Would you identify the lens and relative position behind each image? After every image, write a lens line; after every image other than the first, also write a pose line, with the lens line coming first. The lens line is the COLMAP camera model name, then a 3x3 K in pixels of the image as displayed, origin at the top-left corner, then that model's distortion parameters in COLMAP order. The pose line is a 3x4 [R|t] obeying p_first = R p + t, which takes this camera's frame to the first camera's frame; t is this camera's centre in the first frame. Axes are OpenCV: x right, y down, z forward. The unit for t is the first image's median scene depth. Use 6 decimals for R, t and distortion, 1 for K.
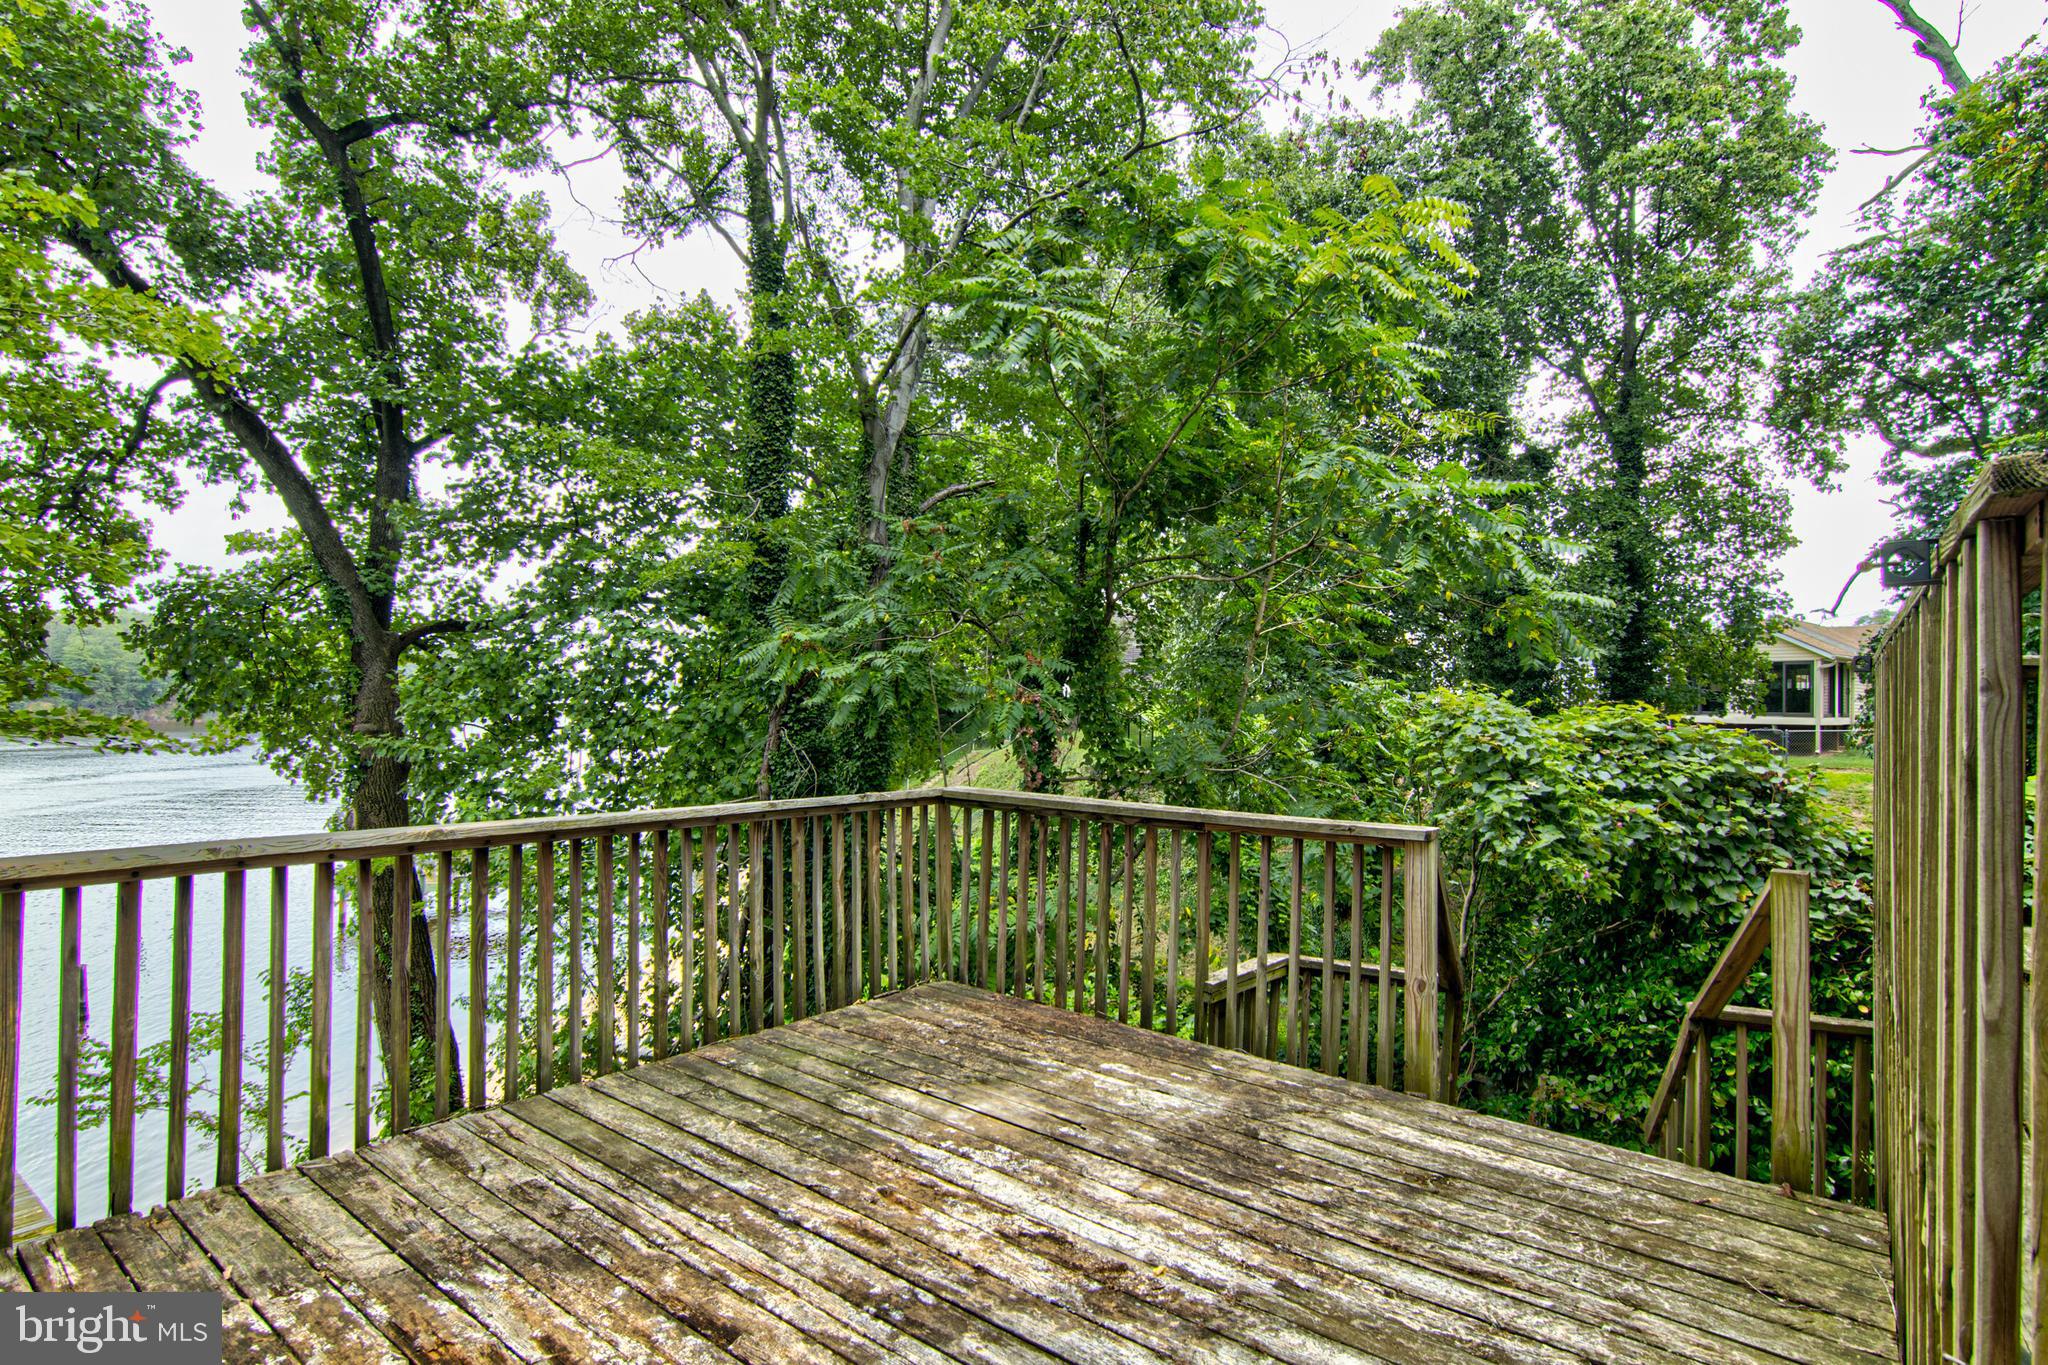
lens RADIAL K [[1034.4, 0, 1030.2], [0, 1034.4, 685.8], [0, 0, 1]] dist [-0.000478, -0.000357]
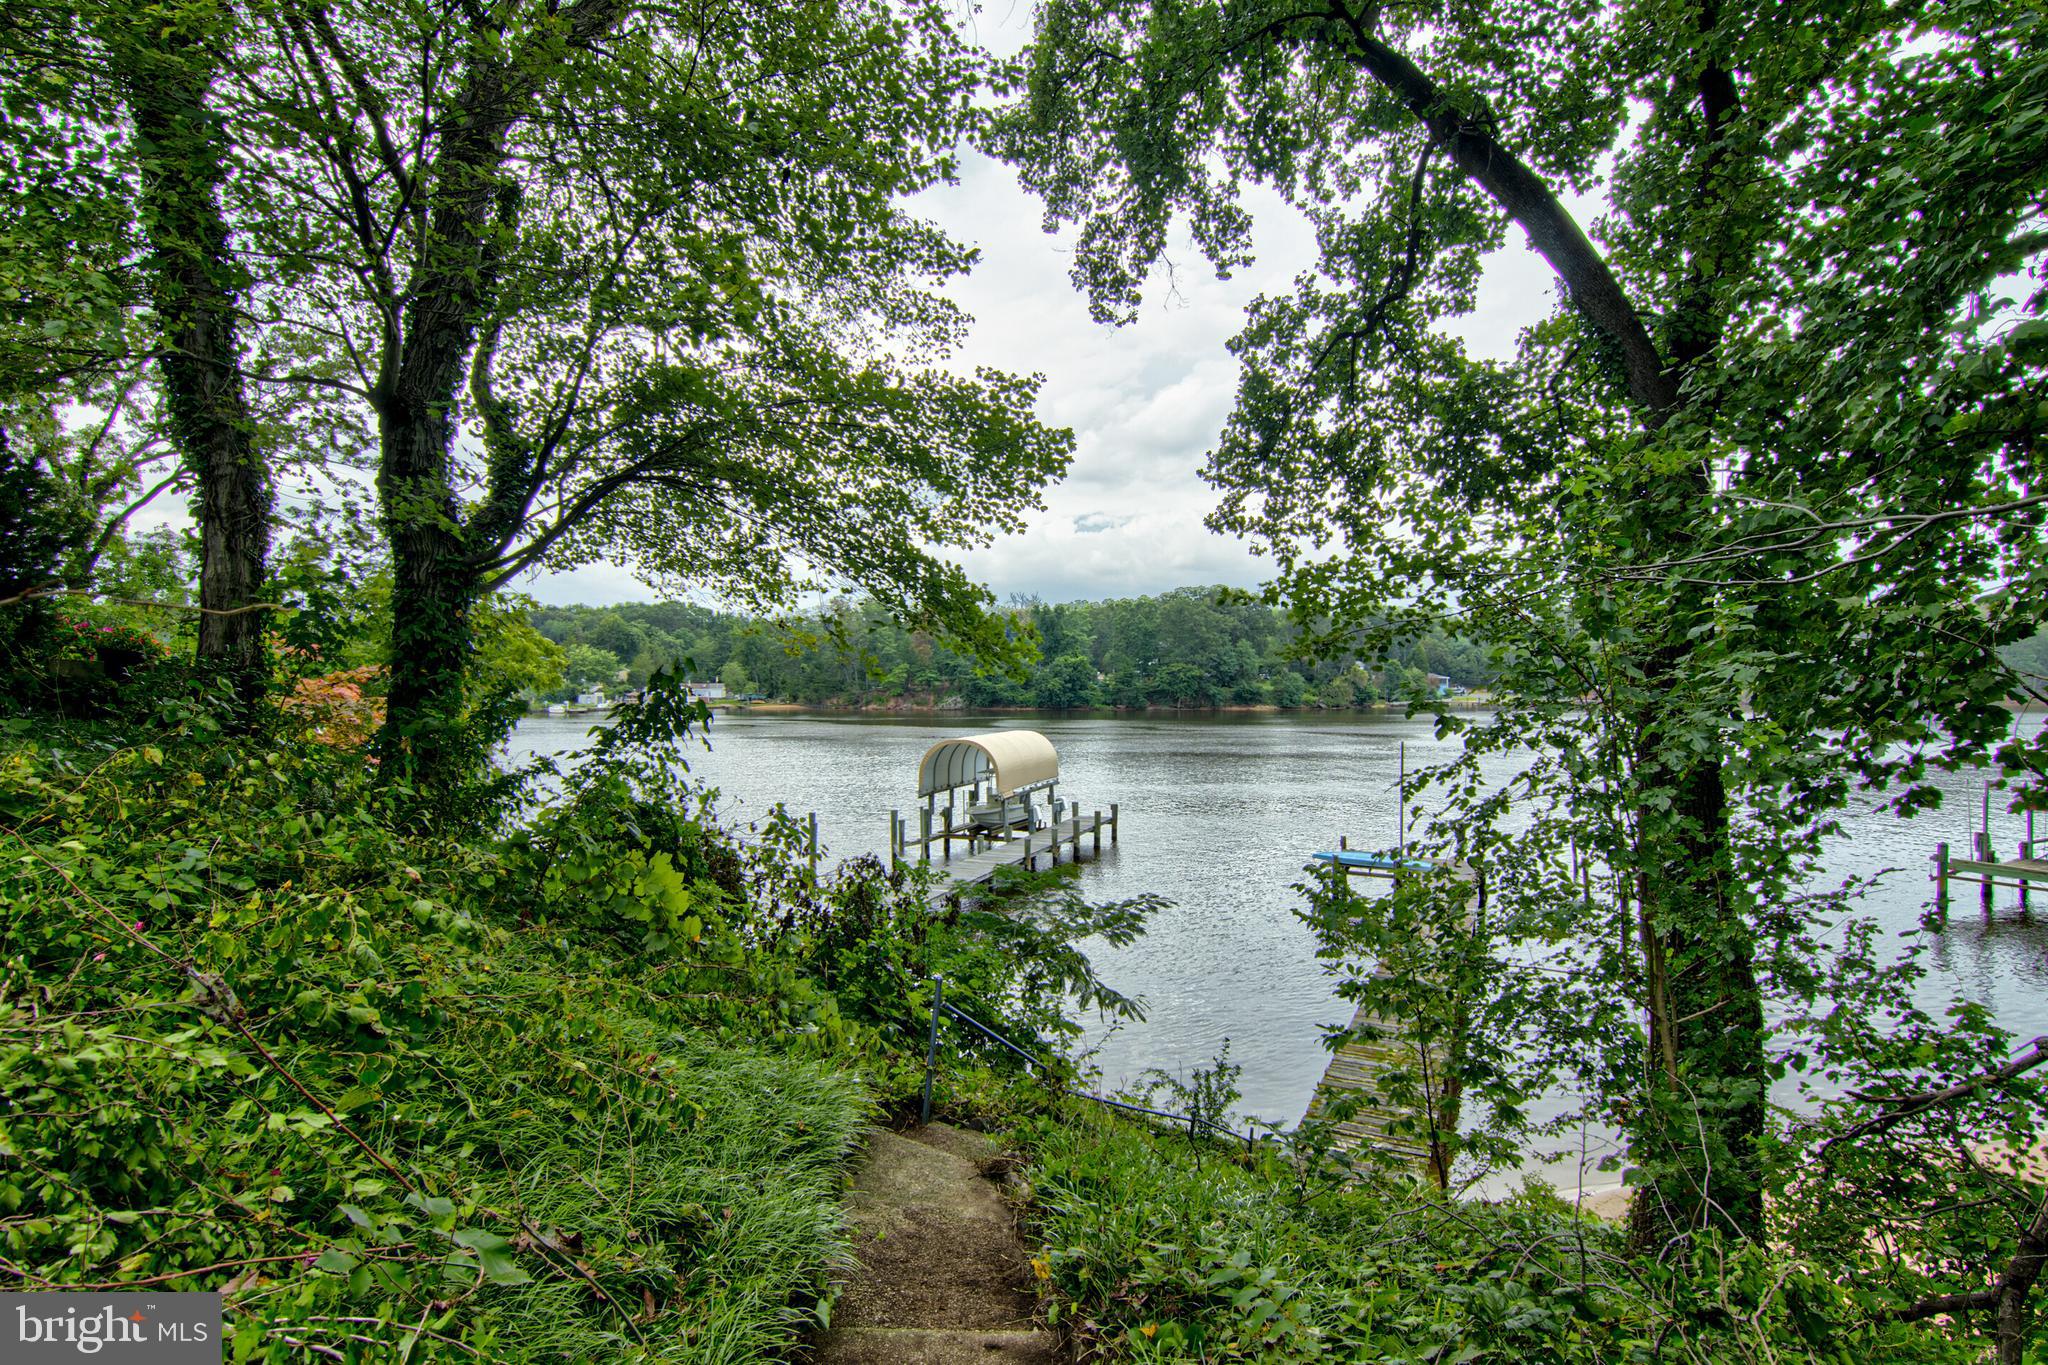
lens RADIAL K [[1030.3, 0, 1024.0], [0, 1030.3, 682.5], [0, 0, 1]] dist [0.000828, 0.000187]
pose [[0.191733, -0.008531, -0.981410, -0.029905], [0.026819, 0.999634, -0.003450, 0.134286], [0.981081, -0.025659, 0.191891, 0.428515]]
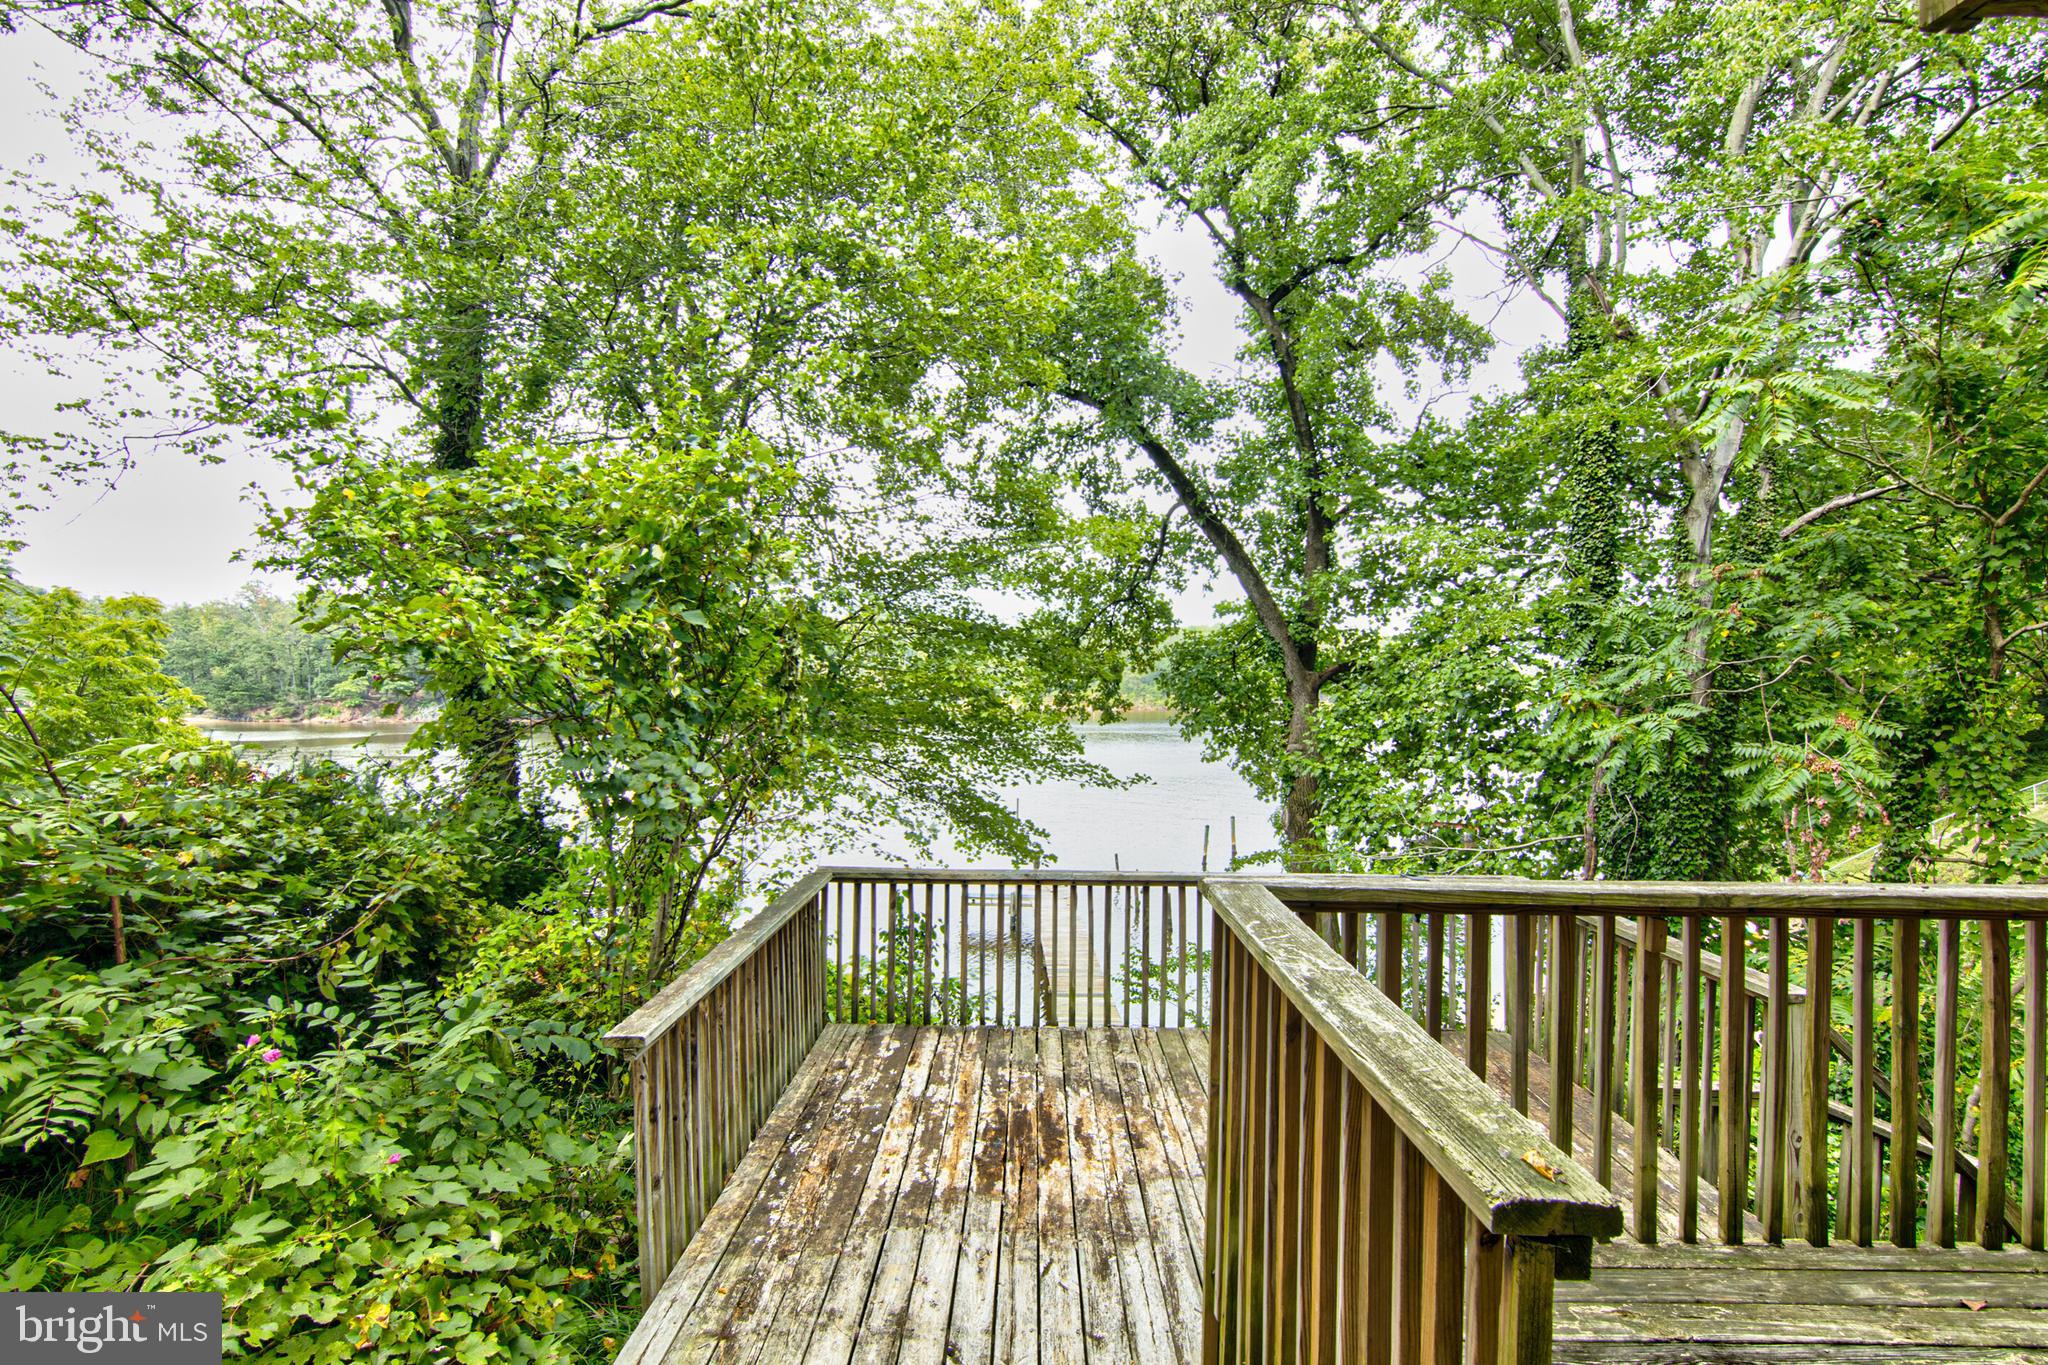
lens RADIAL K [[1030.3, 0, 1024.0], [0, 1030.3, 682.5], [0, 0, 1]] dist [0.000828, 0.000187]
pose [[0.615520, -0.010550, -0.788051, 0.167992], [0.016179, 0.999869, -0.000748, -0.044668], [0.787955, -0.012290, 0.615610, -0.065449]]
